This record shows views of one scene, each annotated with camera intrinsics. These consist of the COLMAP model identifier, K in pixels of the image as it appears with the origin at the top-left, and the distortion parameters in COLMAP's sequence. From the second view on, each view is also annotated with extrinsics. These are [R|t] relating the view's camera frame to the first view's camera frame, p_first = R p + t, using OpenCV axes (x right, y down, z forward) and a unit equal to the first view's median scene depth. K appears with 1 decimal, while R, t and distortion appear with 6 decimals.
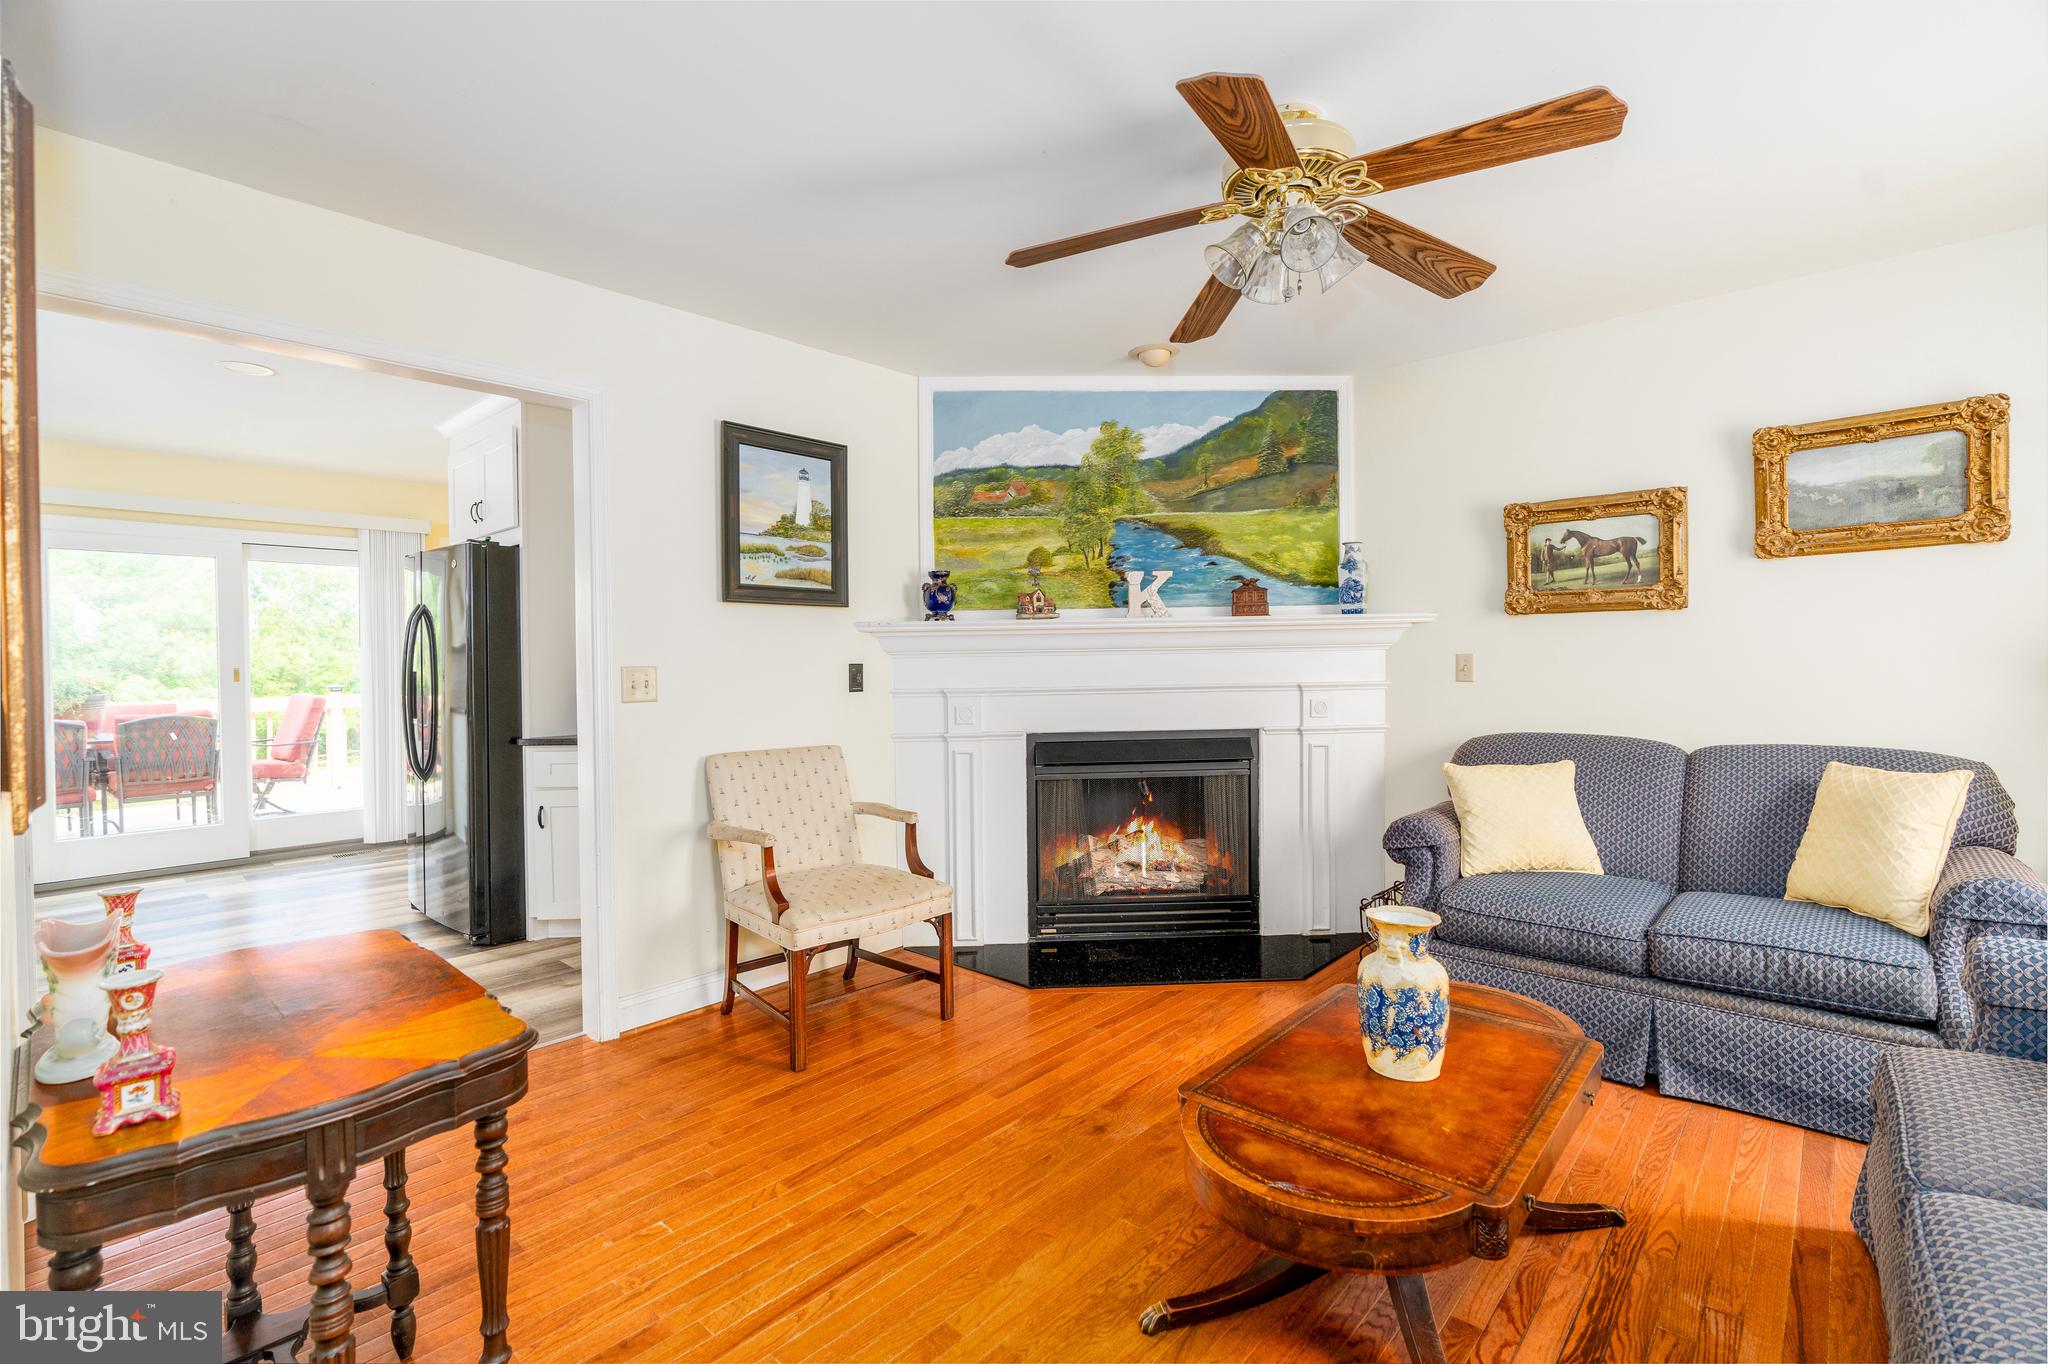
lens RADIAL K [[913.4, 0, 1029.4], [0, 913.4, 676.7], [0, 0, 1]] dist [-0.003055, -0.000022]
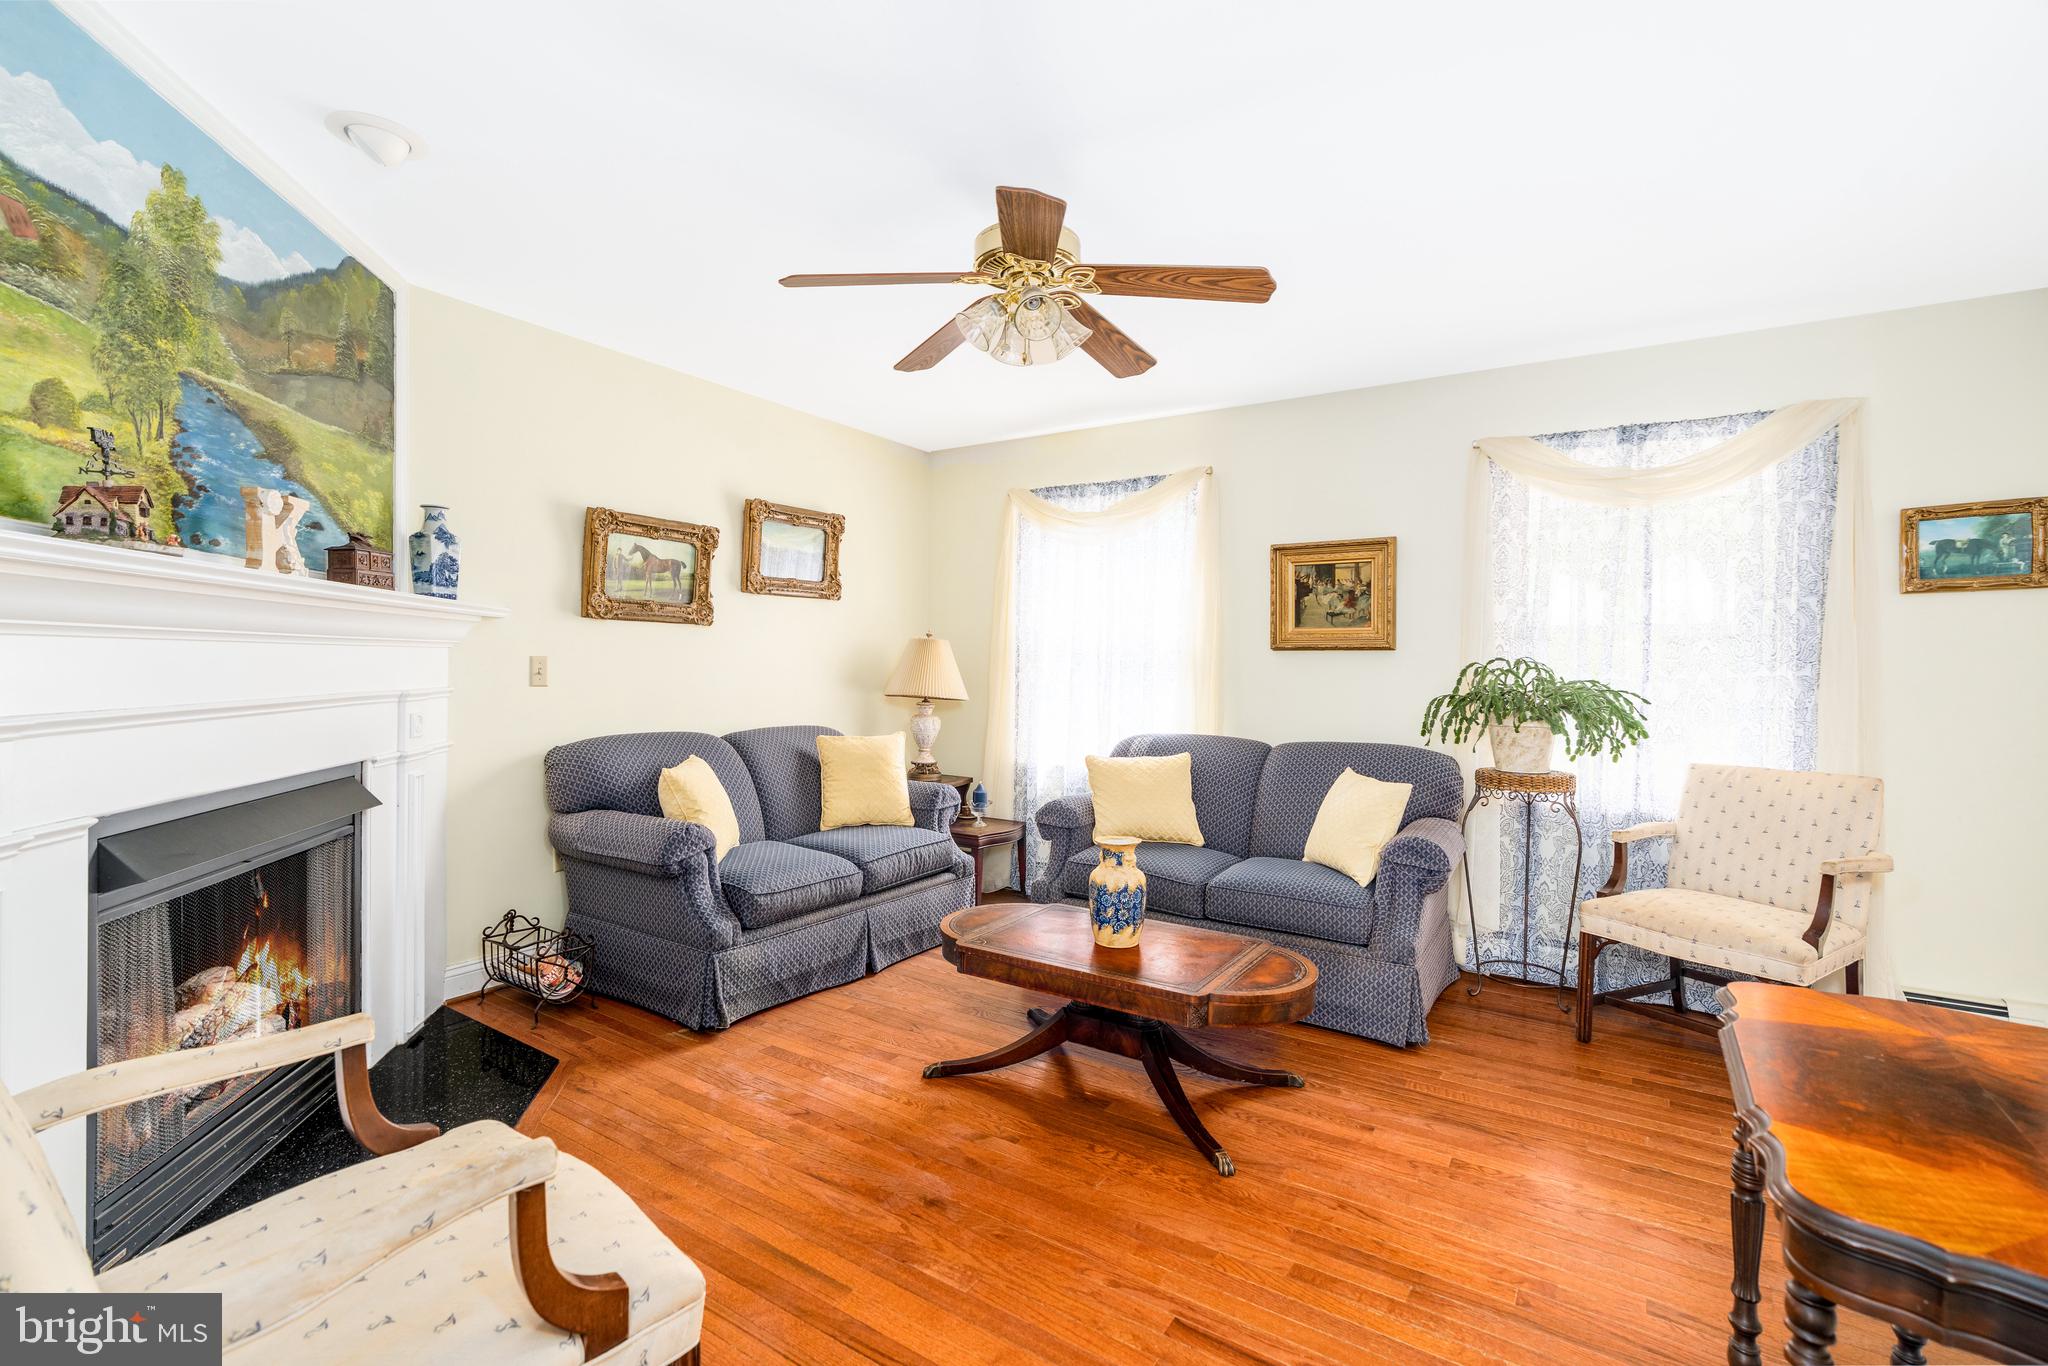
lens RADIAL K [[913.4, 0, 1027.5], [0, 913.4, 675.7], [0, 0, 1]] dist [-0.003055, -0.000022]
pose [[-0.156677, 0.000919, 0.987650, -0.483416], [0.004814, 0.999988, -0.000167, -0.002872], [-0.987638, 0.004728, -0.156679, 0.636881]]
